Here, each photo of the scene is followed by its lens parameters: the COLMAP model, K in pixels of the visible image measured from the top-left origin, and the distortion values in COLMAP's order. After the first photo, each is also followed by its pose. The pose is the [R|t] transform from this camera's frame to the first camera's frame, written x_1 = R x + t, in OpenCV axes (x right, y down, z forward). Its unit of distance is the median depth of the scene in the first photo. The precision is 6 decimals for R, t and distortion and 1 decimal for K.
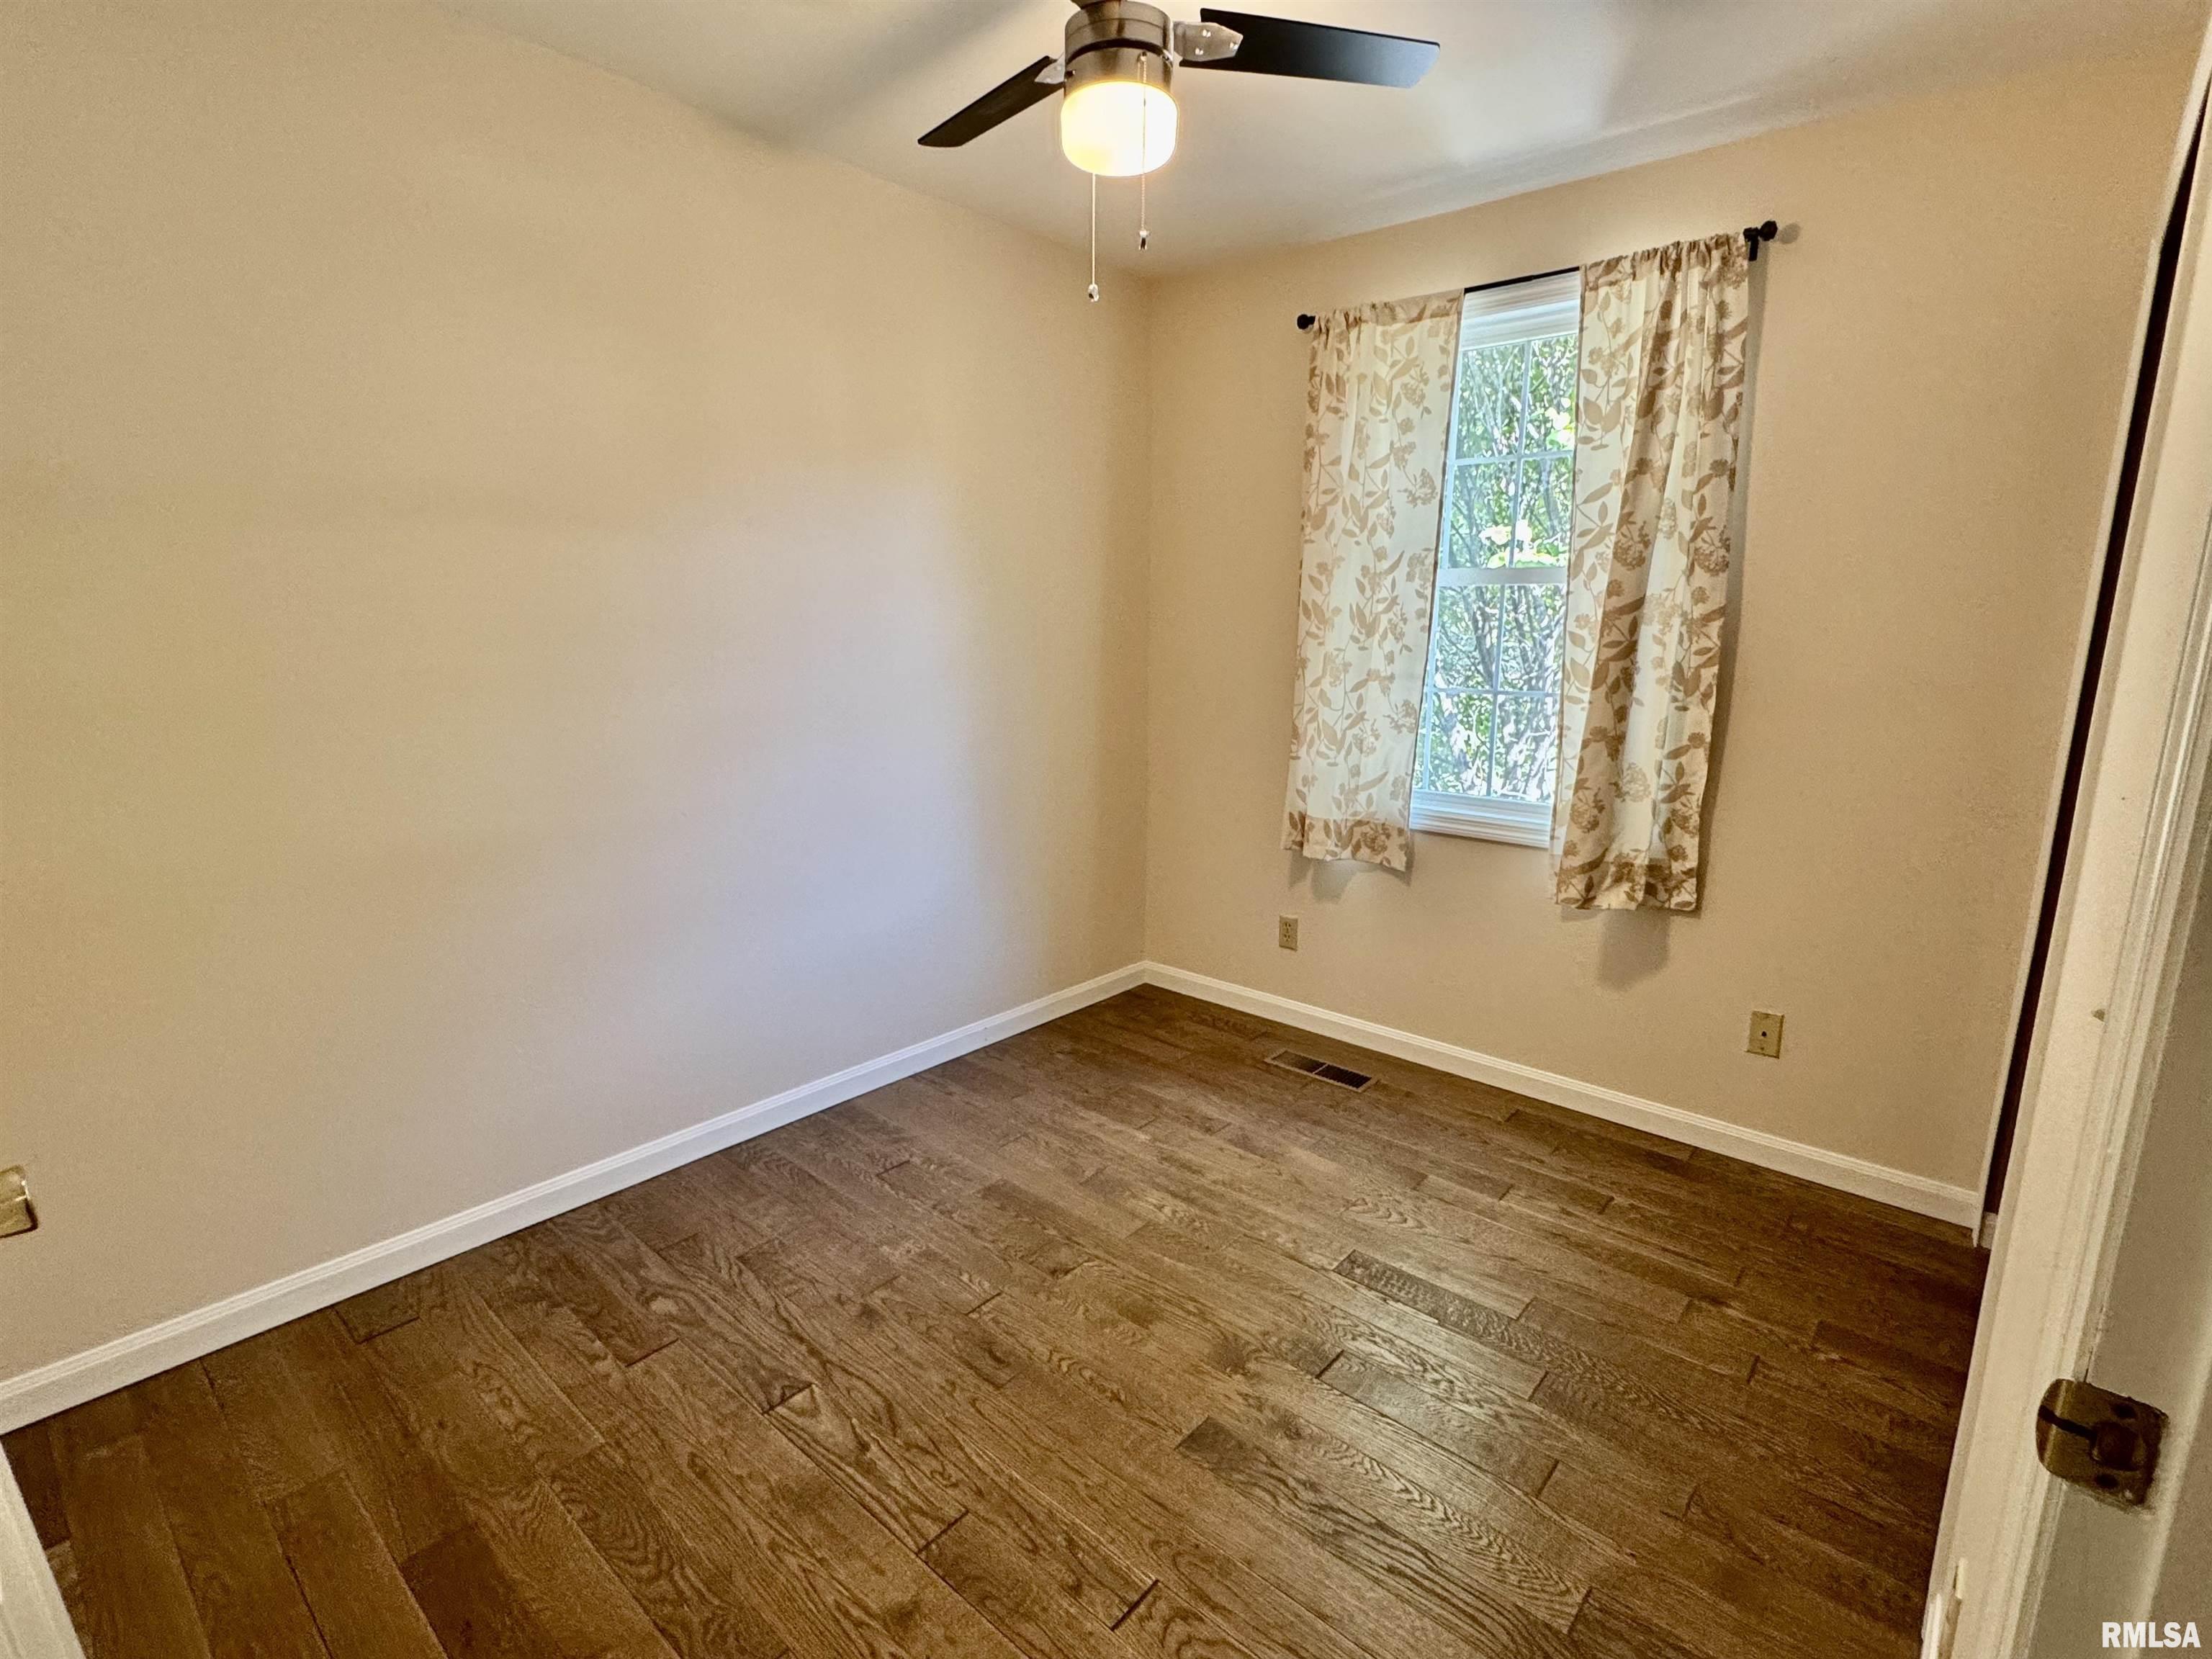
lens RADIAL K [[1055.1, 0, 1101.7], [0, 1055.1, 829.7], [0, 0, 1]] dist [-0.000326, -0.001764]
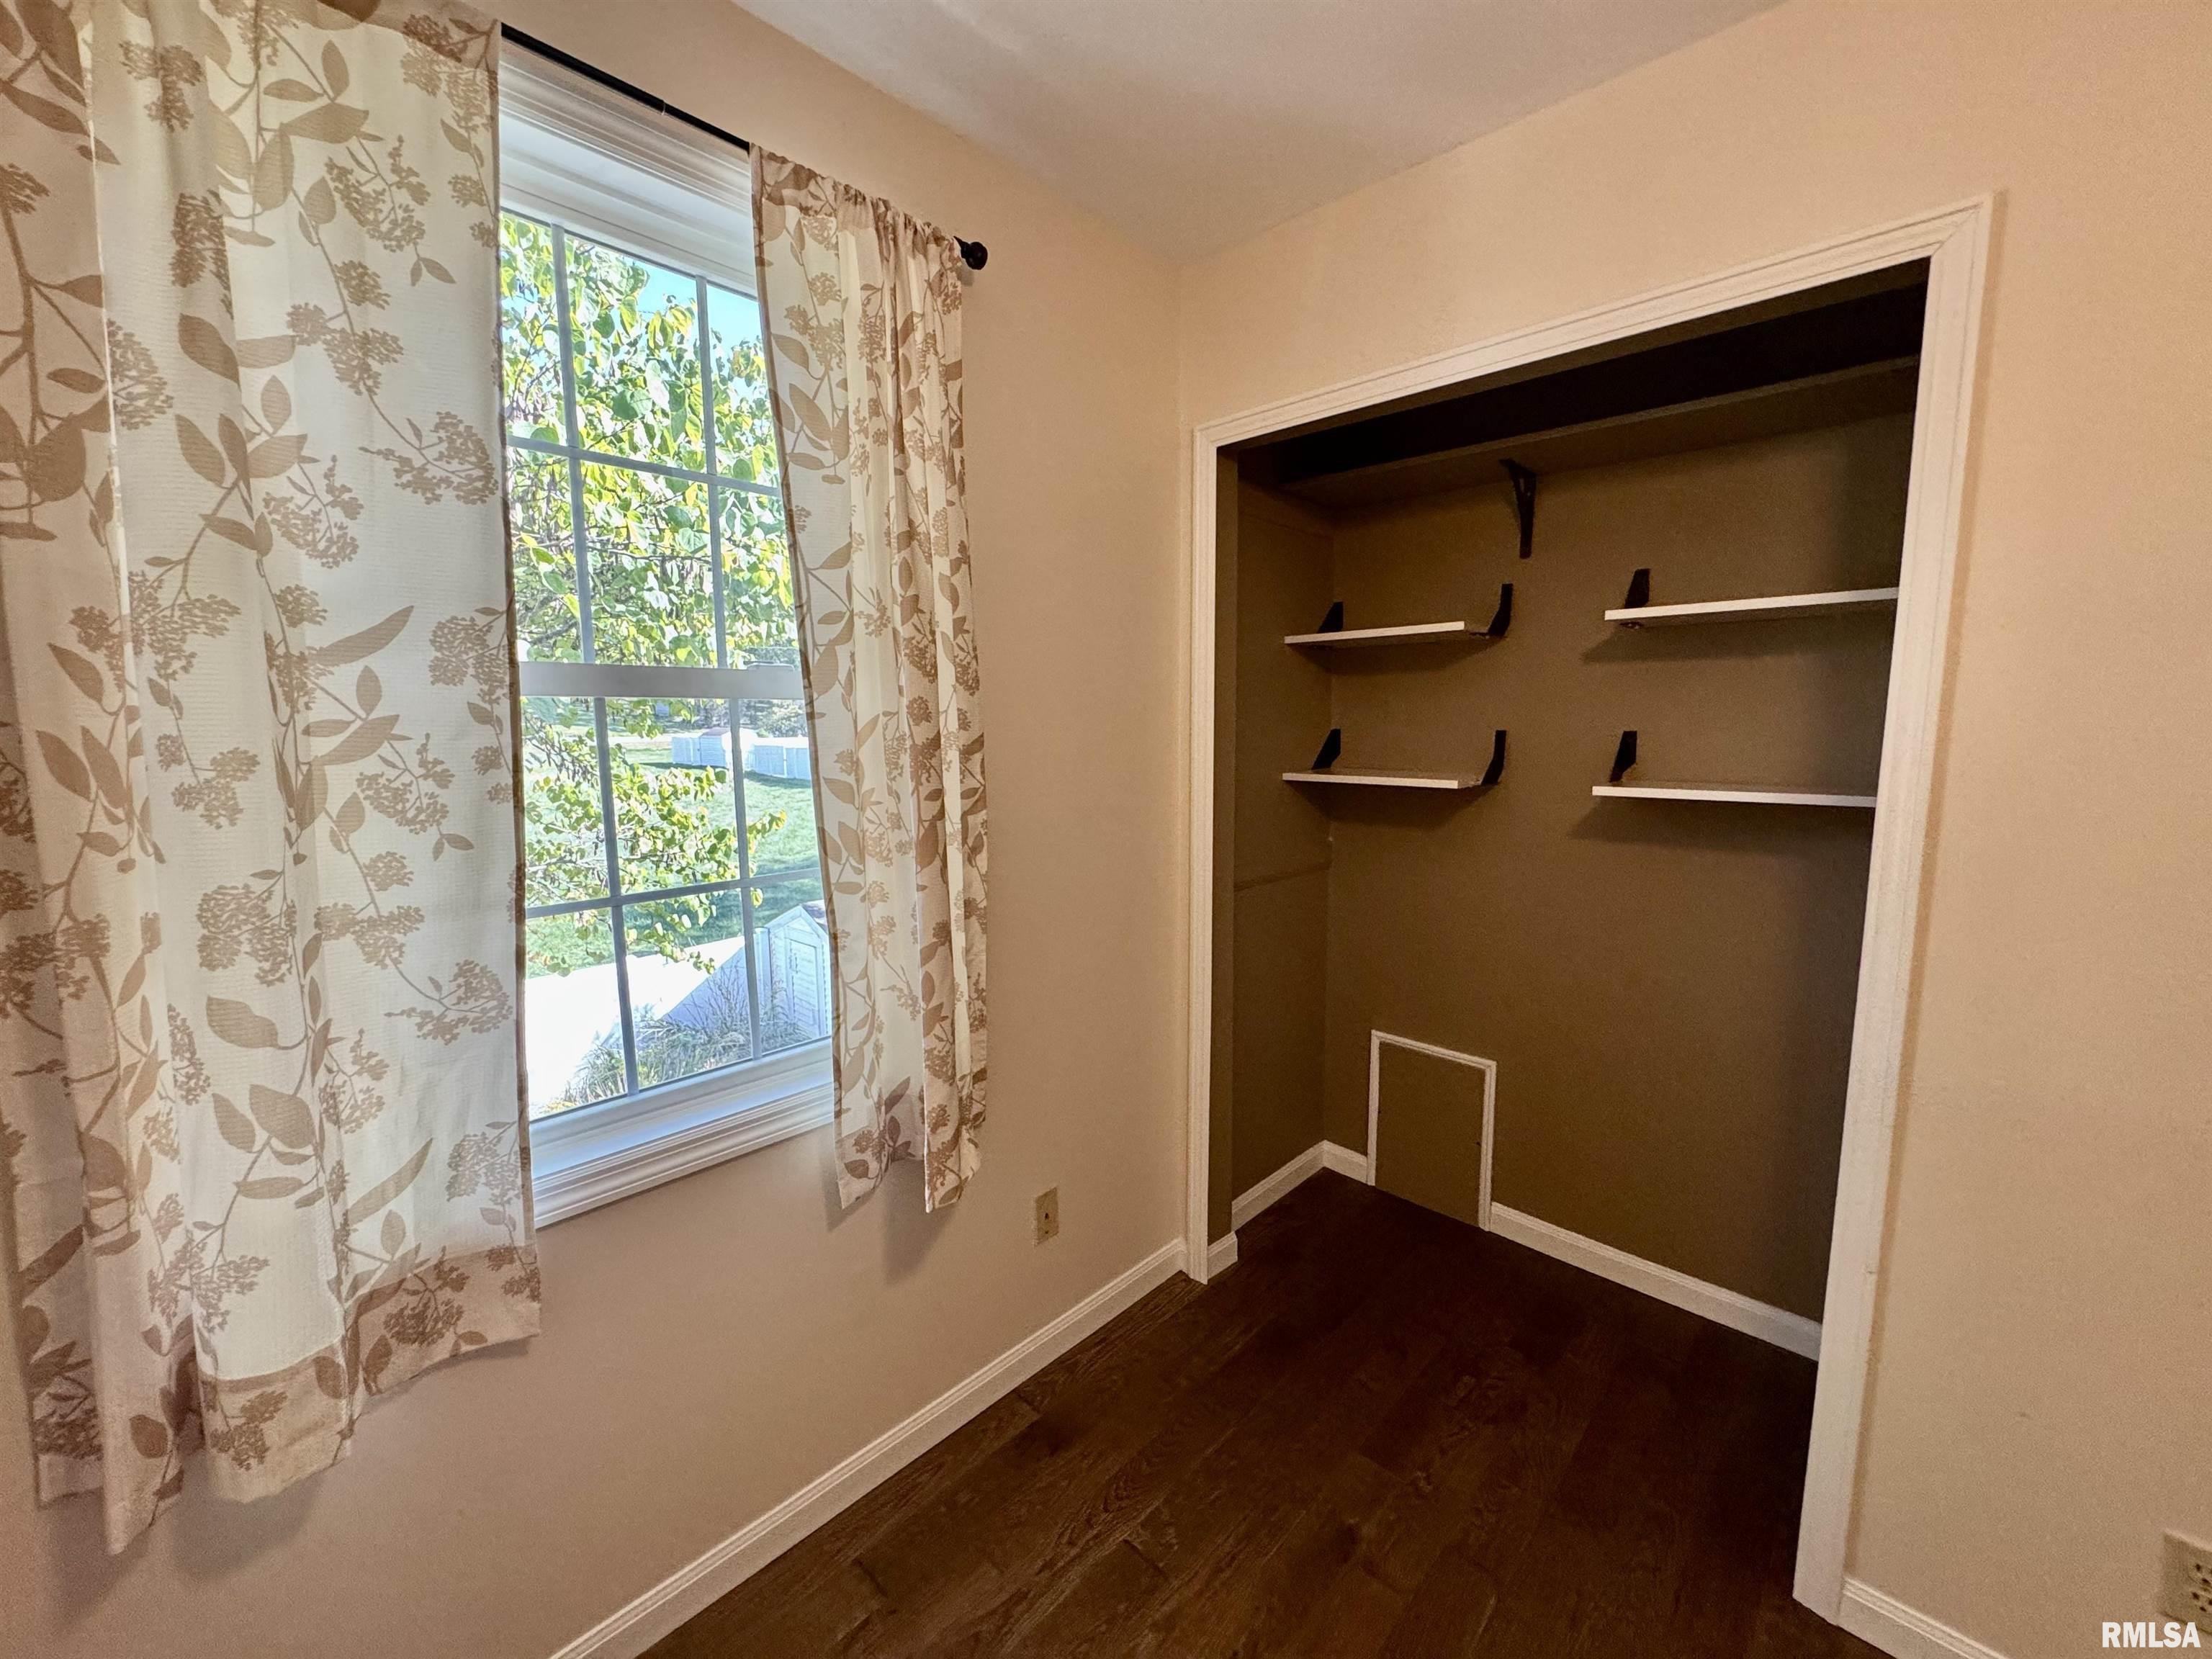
lens RADIAL K [[870.1, 0, 1105.6], [0, 870.1, 826.7], [0, 0, 1]] dist [-0.000972, 0.000290]
pose [[0.049854, -0.124837, 0.990924, -0.037112], [0.203401, 0.972634, 0.112300, -0.168840], [-0.977825, 0.195956, 0.073881, 0.743875]]
